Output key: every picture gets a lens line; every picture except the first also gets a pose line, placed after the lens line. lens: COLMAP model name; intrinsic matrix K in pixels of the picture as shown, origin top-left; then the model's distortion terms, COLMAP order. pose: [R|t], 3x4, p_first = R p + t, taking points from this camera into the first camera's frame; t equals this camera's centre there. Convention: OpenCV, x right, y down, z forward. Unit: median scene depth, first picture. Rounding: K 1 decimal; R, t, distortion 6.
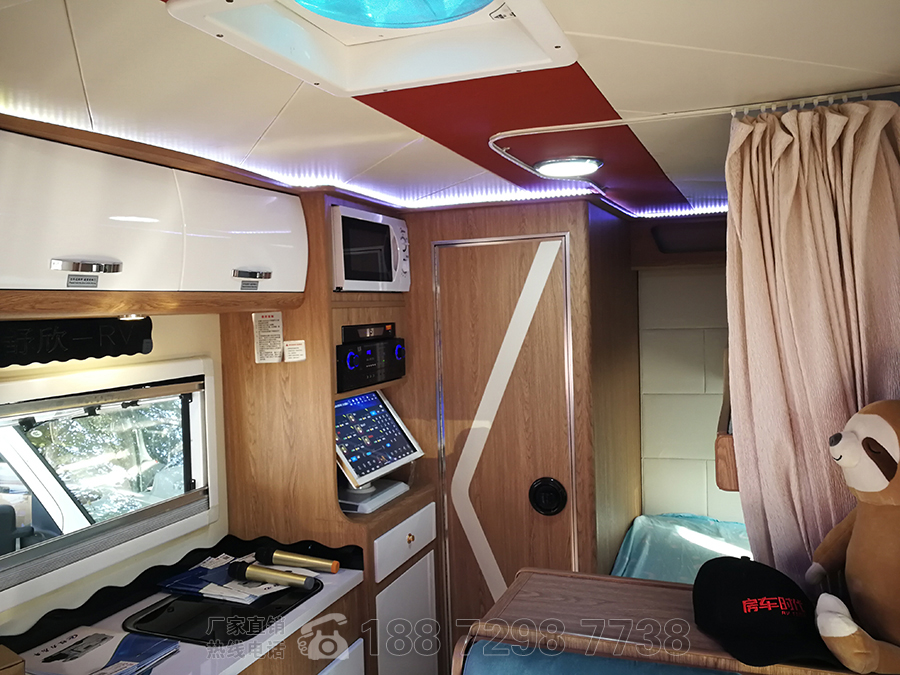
lens RADIAL K [[727.8, 0, 450.0], [0, 727.8, 337.5], [0, 0, 1]] dist [0.002325, 0.002254]
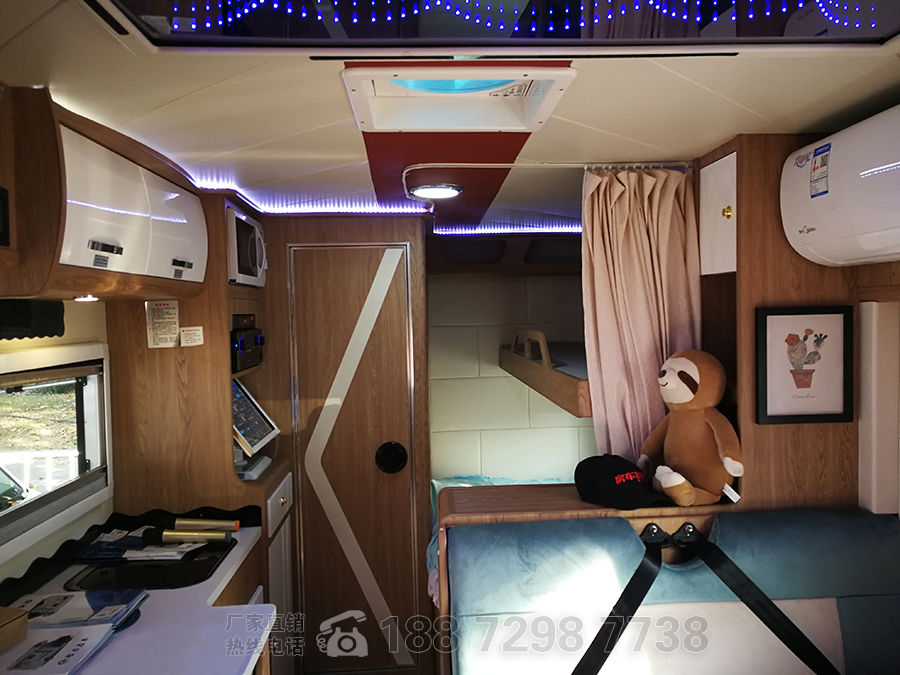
lens RADIAL K [[707.4, 0, 450.0], [0, 707.4, 337.5], [0, 0, 1]] dist [0.006093, -0.000216]
pose [[0.914366, -0.002674, 0.404880, -0.292585], [0.009372, 0.999850, -0.014562, 0.040264], [-0.404780, 0.017109, 0.914254, -0.143105]]
